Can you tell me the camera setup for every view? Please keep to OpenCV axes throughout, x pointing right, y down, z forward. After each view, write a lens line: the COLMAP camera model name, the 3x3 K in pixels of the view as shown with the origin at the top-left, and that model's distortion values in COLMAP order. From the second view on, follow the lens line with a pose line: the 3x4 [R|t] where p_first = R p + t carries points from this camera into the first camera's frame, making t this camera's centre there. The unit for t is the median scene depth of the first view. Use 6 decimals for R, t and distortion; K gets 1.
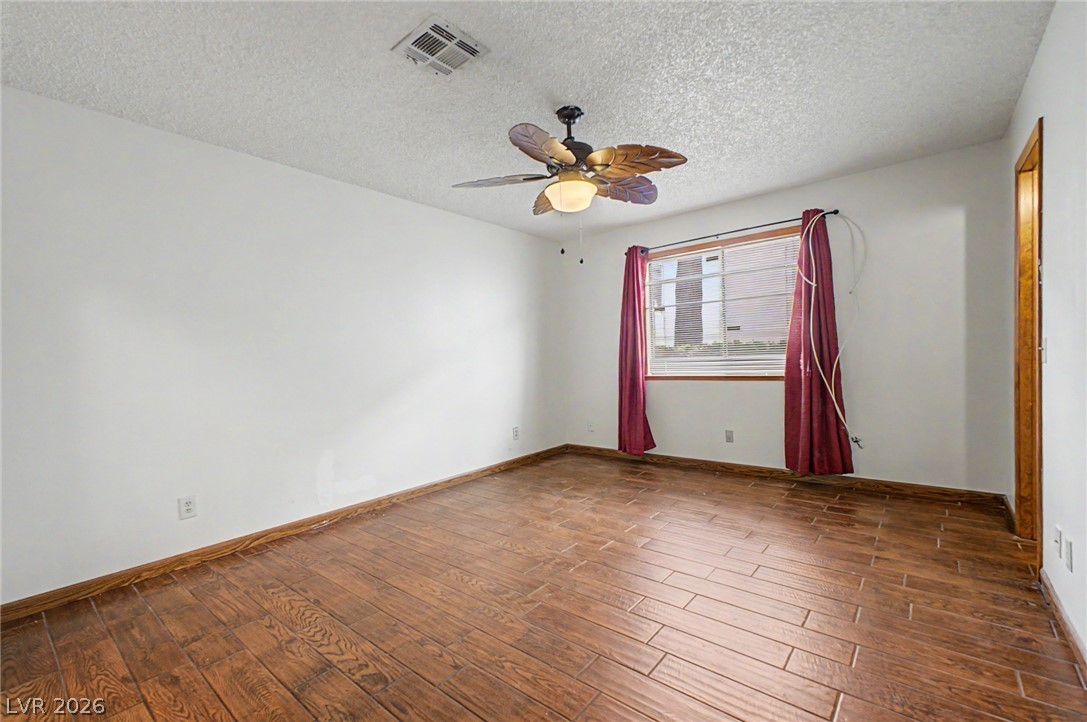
lens RADIAL K [[435.5, 0, 547.7], [0, 435.5, 367.3], [0, 0, 1]] dist [0.019636, -0.005741]
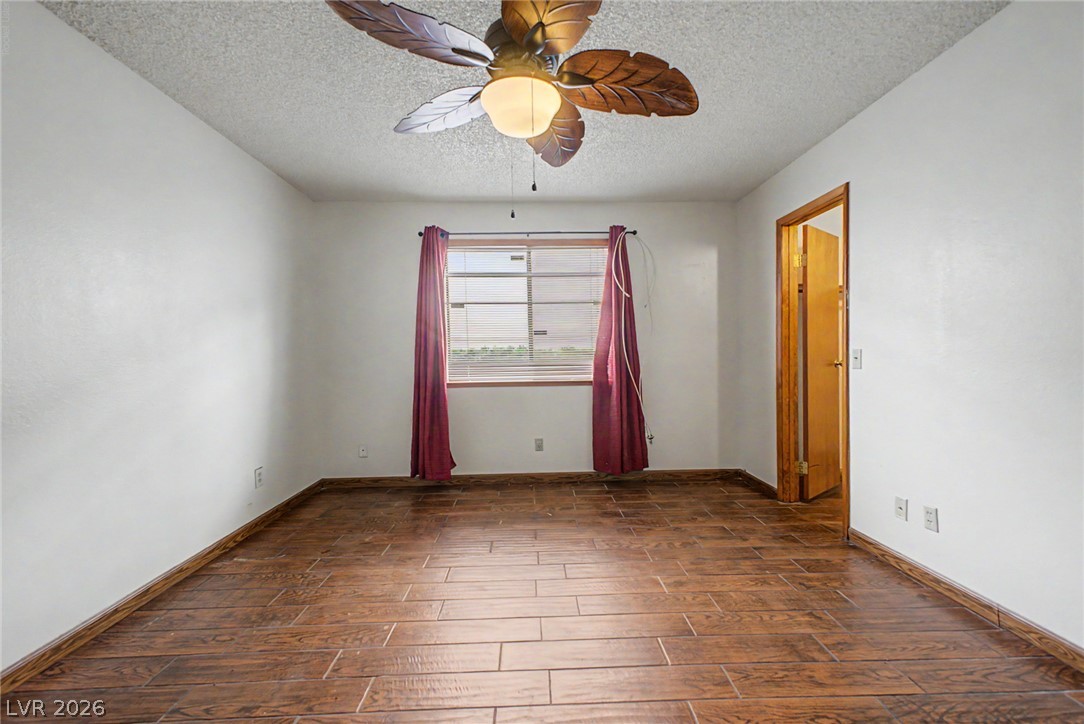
lens RADIAL K [[428.6, 0, 542.0], [0, 428.6, 362.0], [0, 0, 1]] dist [0.029967, -0.011443]
pose [[0.766835, 0.016477, 0.641633, -0.203422], [0.000548, 0.999653, -0.026326, 0.001575], [-0.641844, 0.020539, 0.766560, 0.304292]]
